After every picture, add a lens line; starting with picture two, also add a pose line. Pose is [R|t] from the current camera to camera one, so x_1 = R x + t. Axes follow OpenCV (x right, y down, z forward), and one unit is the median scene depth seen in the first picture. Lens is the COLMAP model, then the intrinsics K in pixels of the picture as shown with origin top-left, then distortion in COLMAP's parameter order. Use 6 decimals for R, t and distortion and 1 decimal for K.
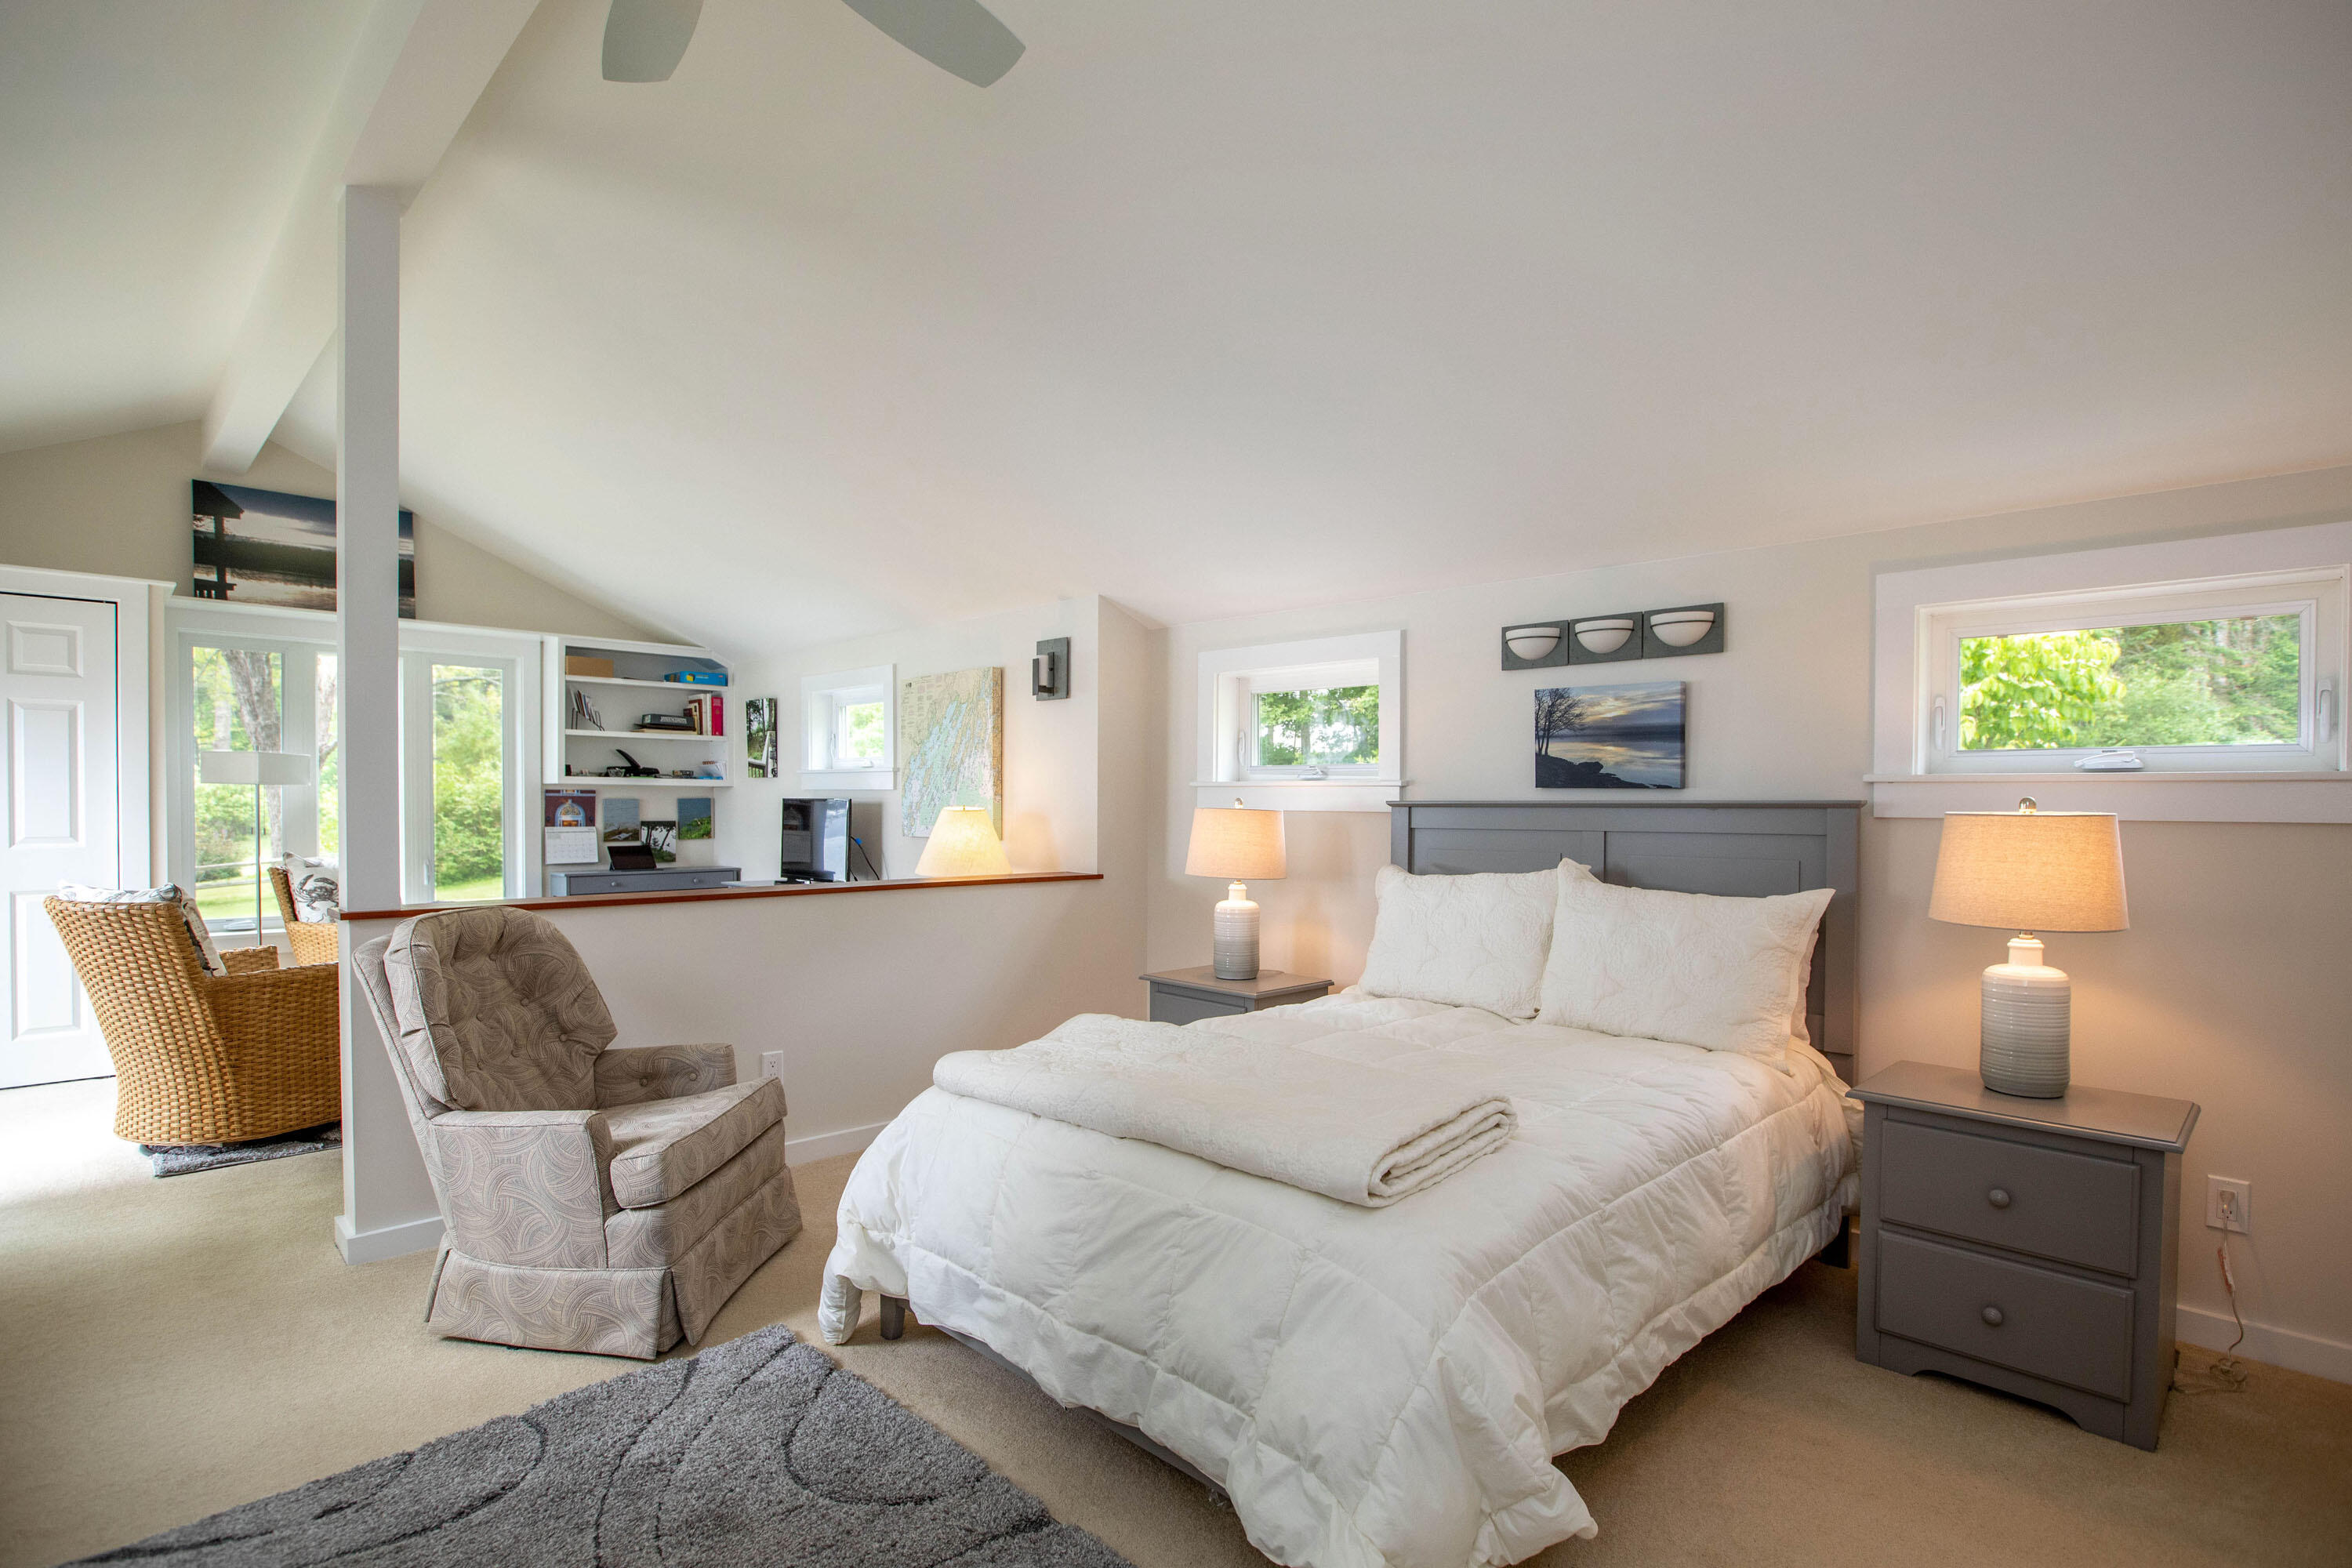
lens RADIAL K [[1174.8, 0, 1184.5], [0, 1174.8, 822.4], [0, 0, 1]] dist [-0.038022, 0.015457]
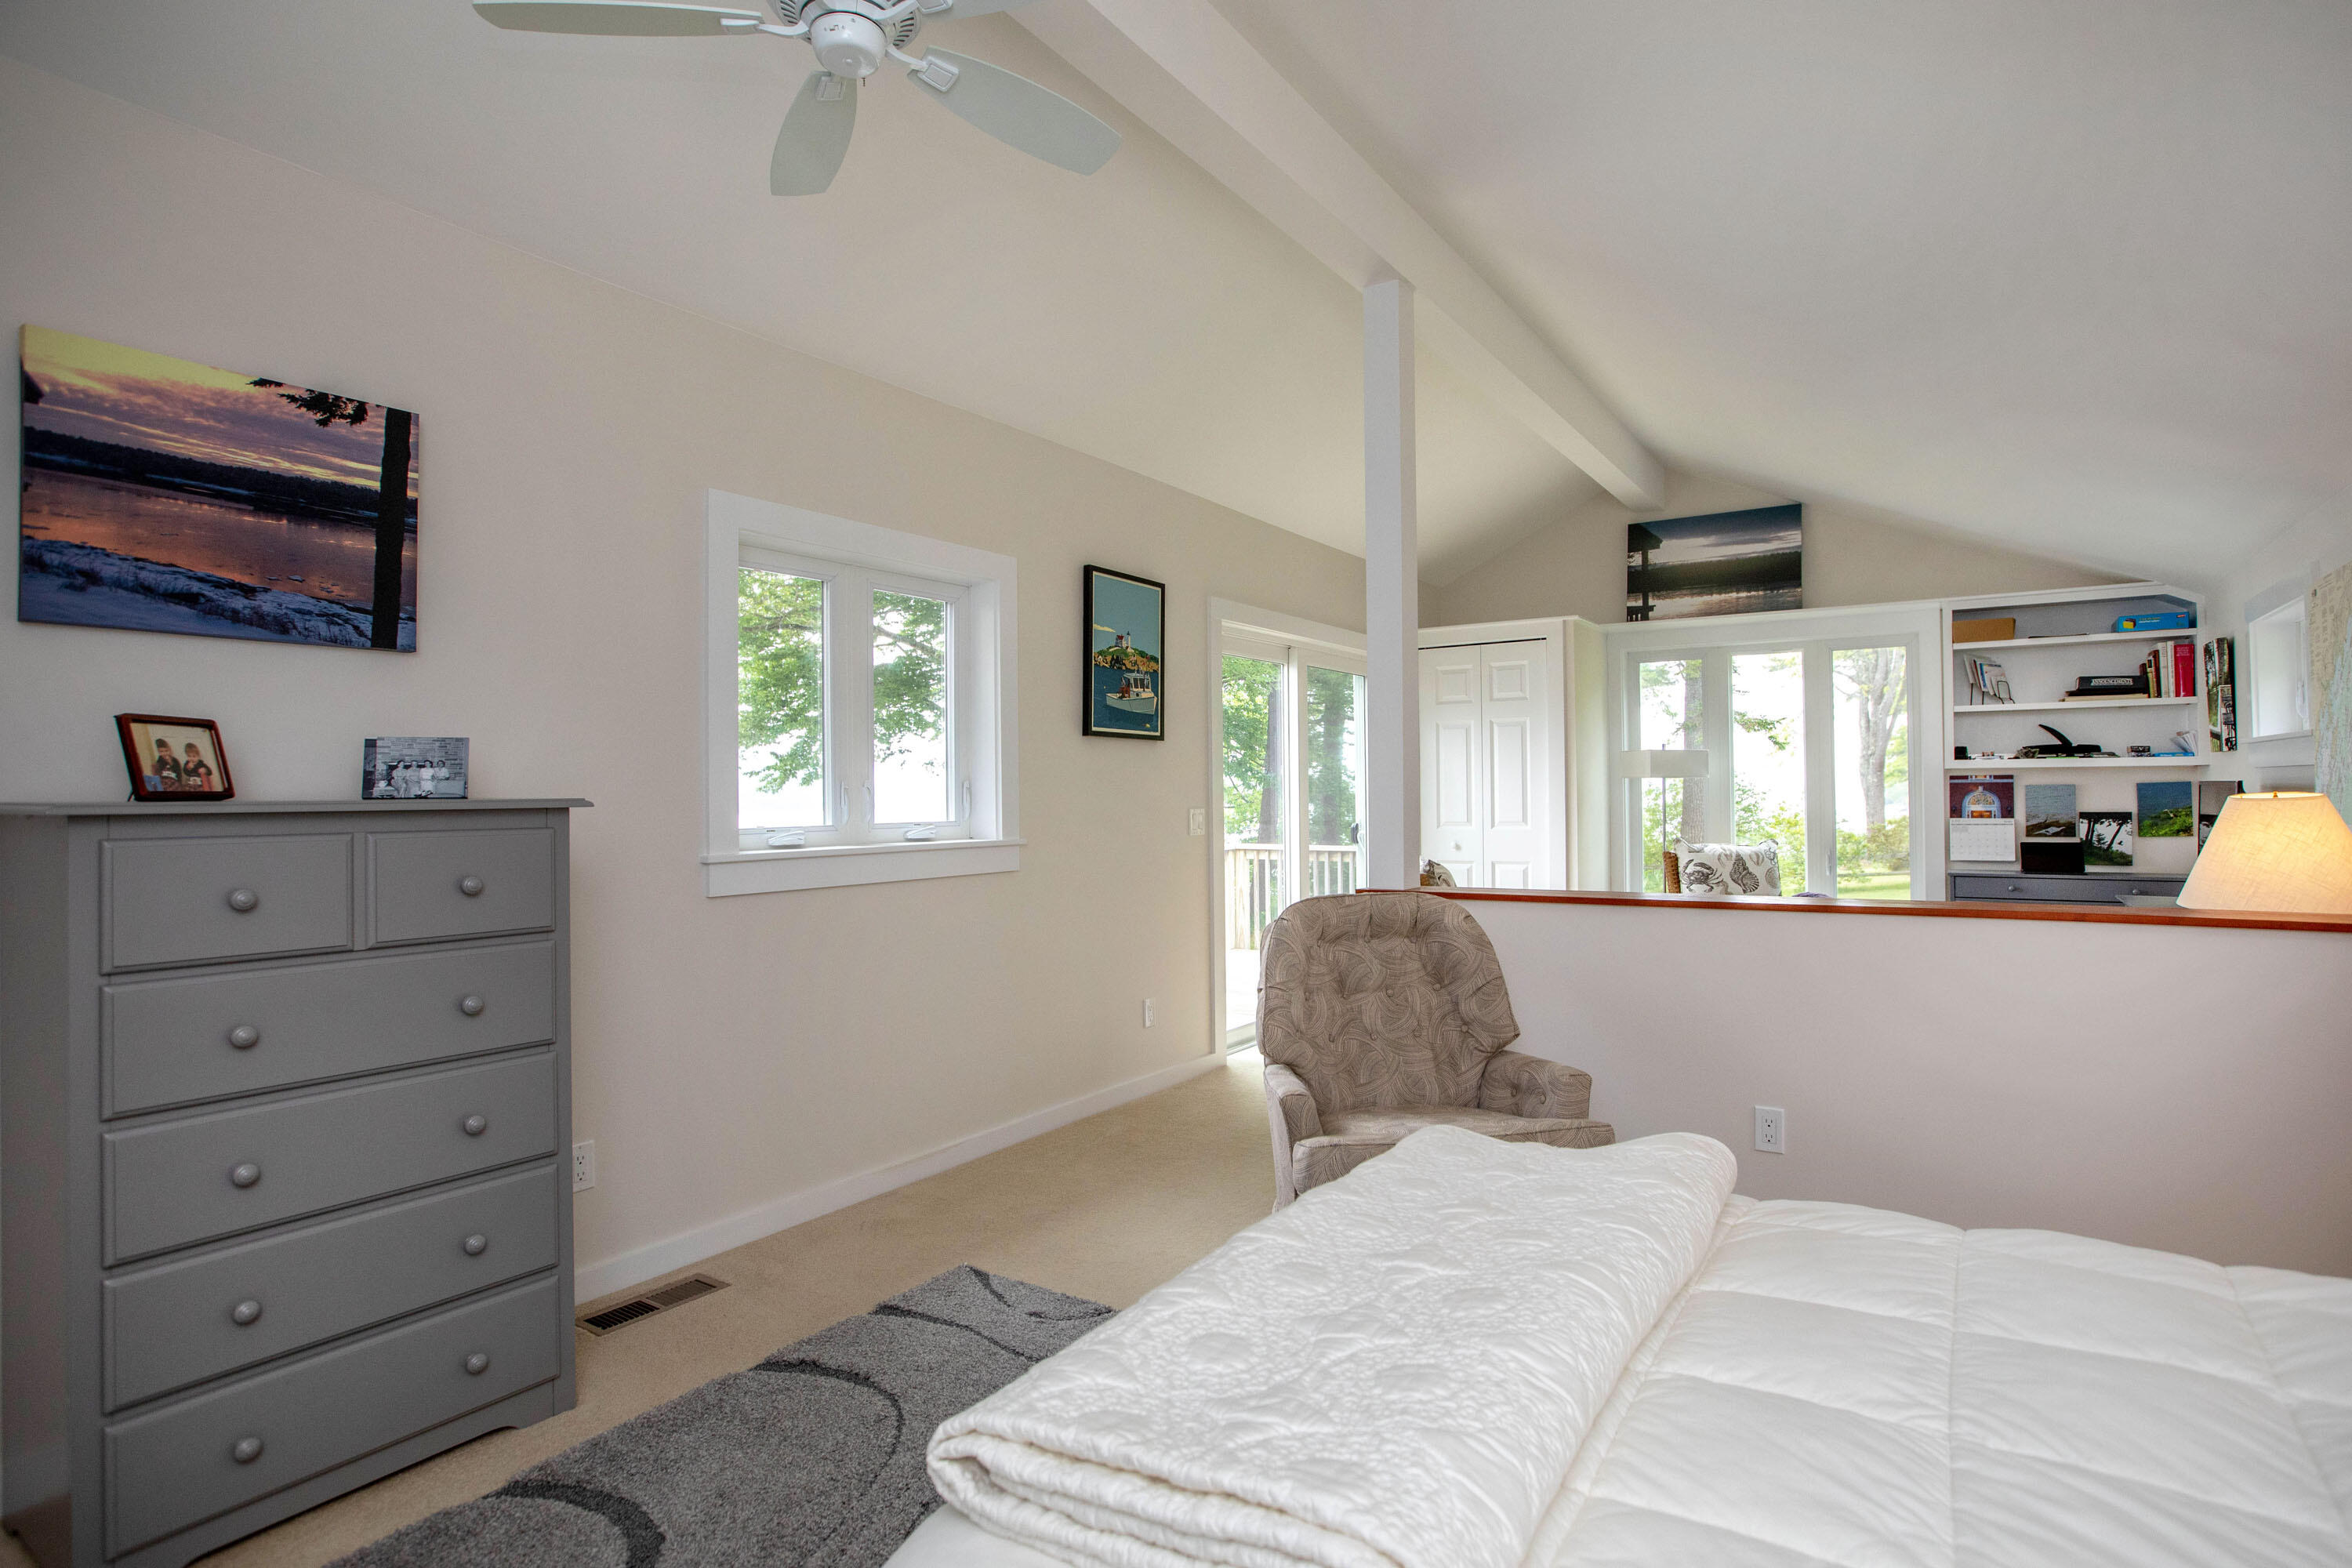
lens RADIAL K [[1174.8, 0, 1217.3], [0, 1174.8, 792.2], [0, 0, 1]] dist [-0.038022, 0.015457]
pose [[0.219378, -0.009794, -0.975591, 0.228083], [-0.005051, 0.999925, -0.011174, -0.003634], [0.975627, 0.007379, 0.219312, 0.318668]]
